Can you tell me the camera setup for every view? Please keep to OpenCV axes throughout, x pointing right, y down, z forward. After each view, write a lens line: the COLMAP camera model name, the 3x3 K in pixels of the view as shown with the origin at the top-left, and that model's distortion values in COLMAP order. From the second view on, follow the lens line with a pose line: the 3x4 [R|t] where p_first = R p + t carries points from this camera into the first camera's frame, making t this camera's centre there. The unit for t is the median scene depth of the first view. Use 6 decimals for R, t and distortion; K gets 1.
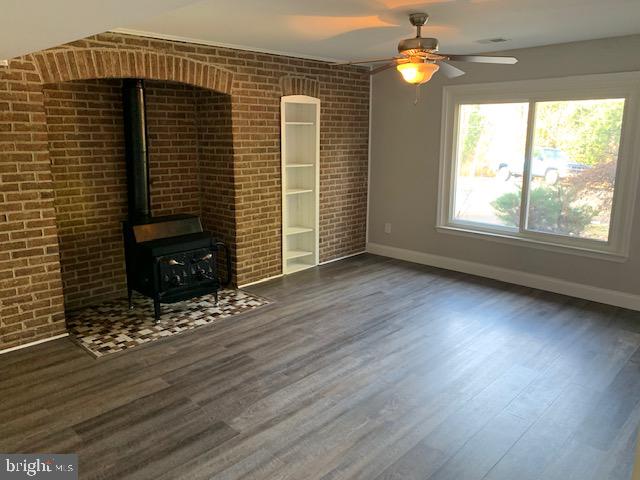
lens RADIAL K [[489.4, 0, 324.2], [0, 489.4, 235.5], [0, 0, 1]] dist [0.035334, -0.052790]
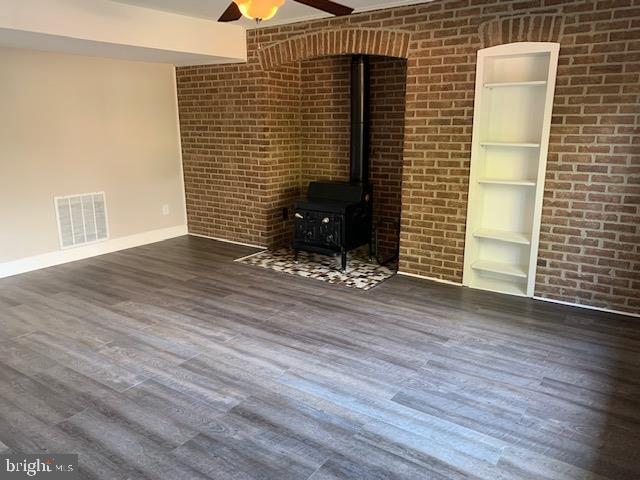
lens RADIAL K [[489.4, 0, 323.6], [0, 489.4, 243.2], [0, 0, 1]] dist [0.035334, -0.052790]
pose [[0.153857, 0.229439, -0.961086, 0.721882], [-0.205196, 0.958881, 0.196063, -0.105643], [0.966552, 0.167046, 0.194611, 0.727373]]
